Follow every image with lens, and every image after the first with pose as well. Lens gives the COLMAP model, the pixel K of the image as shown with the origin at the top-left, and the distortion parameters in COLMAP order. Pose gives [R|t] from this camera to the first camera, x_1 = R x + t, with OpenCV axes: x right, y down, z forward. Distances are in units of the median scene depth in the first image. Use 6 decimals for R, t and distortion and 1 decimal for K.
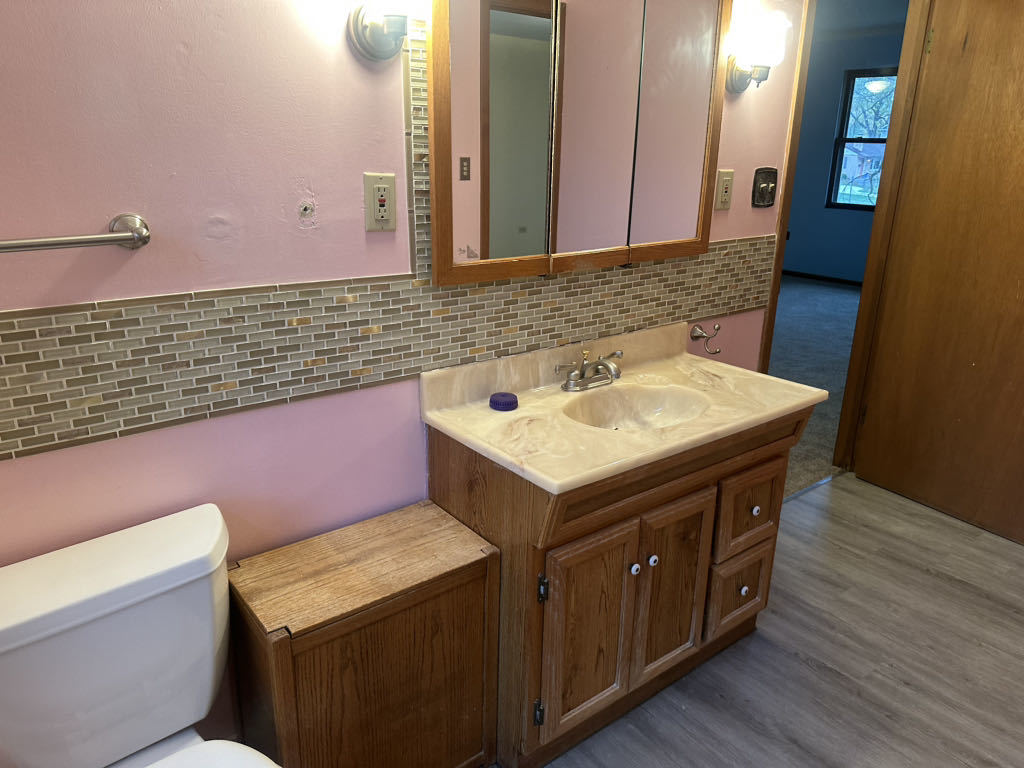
lens RADIAL K [[732.5, 0, 511.0], [0, 732.5, 383.7], [0, 0, 1]] dist [0.082203, -0.040319]
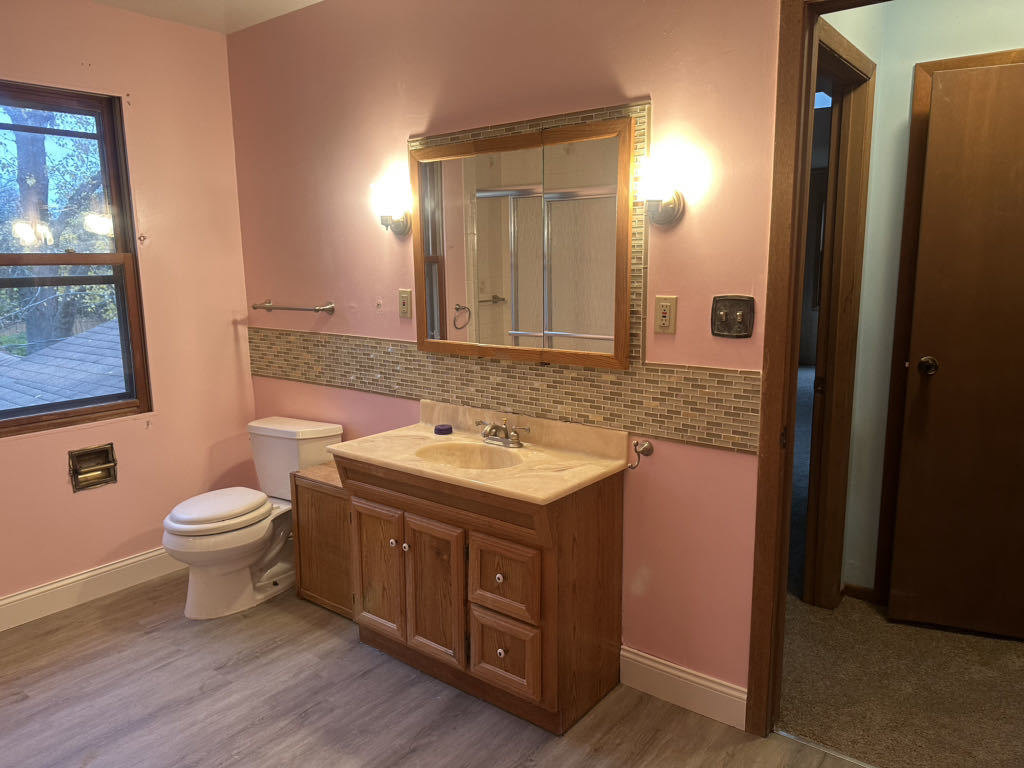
lens RADIAL K [[732.5, 0, 508.4], [0, 732.5, 381.4], [0, 0, 1]] dist [0.082203, -0.040319]
pose [[0.223162, 0.135757, -0.965282, 1.490566], [-0.291040, 0.954366, 0.066937, -0.215156], [0.930320, 0.265998, 0.252489, 0.681641]]
